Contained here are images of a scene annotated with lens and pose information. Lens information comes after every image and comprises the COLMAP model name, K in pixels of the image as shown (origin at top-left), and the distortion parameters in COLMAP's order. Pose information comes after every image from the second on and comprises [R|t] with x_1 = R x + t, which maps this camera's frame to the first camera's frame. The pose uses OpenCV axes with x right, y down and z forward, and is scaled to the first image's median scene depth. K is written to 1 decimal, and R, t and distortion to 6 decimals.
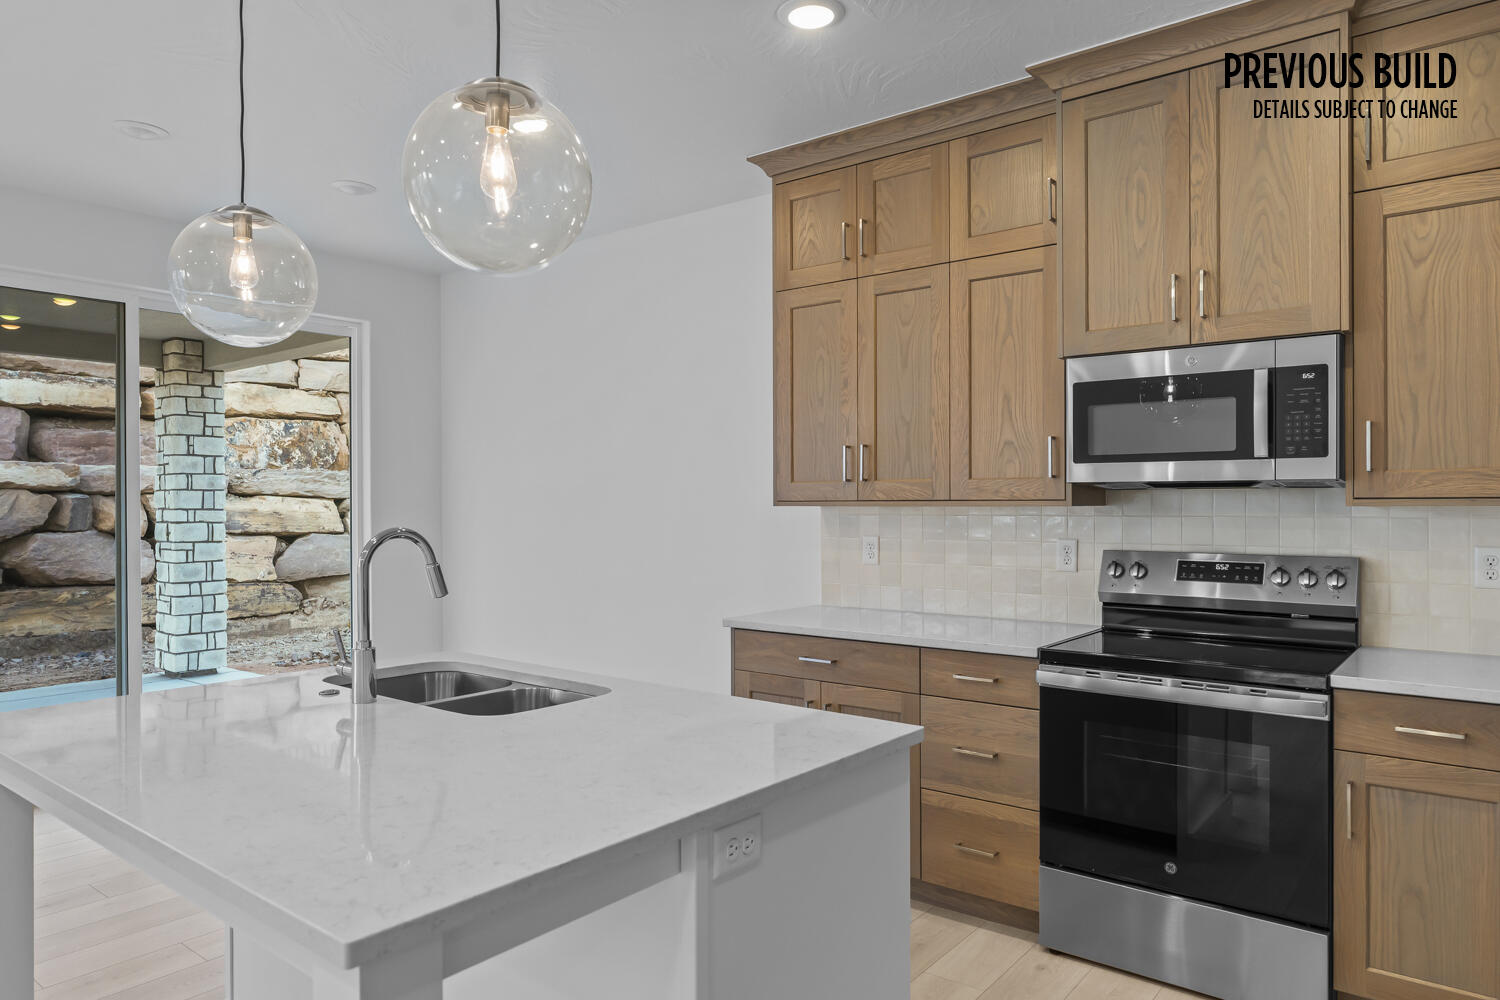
lens RADIAL K [[965.4, 0, 750.5], [0, 965.4, 507.2], [0, 0, 1]] dist [-0.002358, -0.001874]
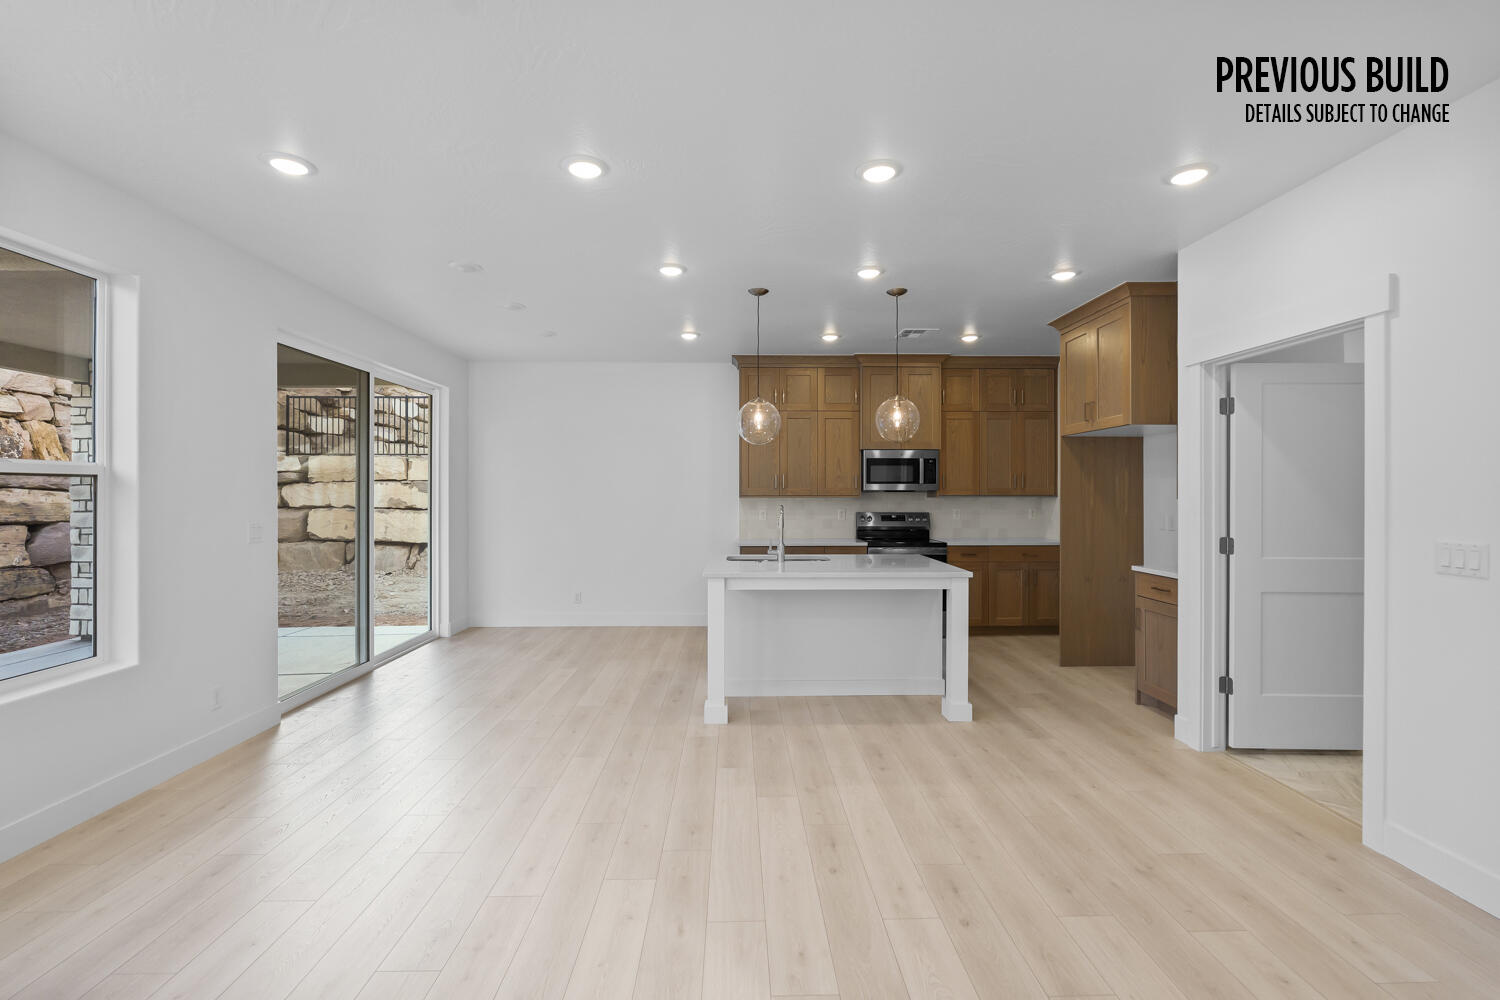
lens RADIAL K [[667.3, 0, 750.0], [0, 667.3, 493.0], [0, 0, 1]] dist [-0.004074, -0.000396]
pose [[0.768619, 0.003176, 0.639698, -1.158188], [0.001266, 0.999978, -0.006485, -0.002424], [-0.639705, 0.005794, 0.768599, -0.356786]]
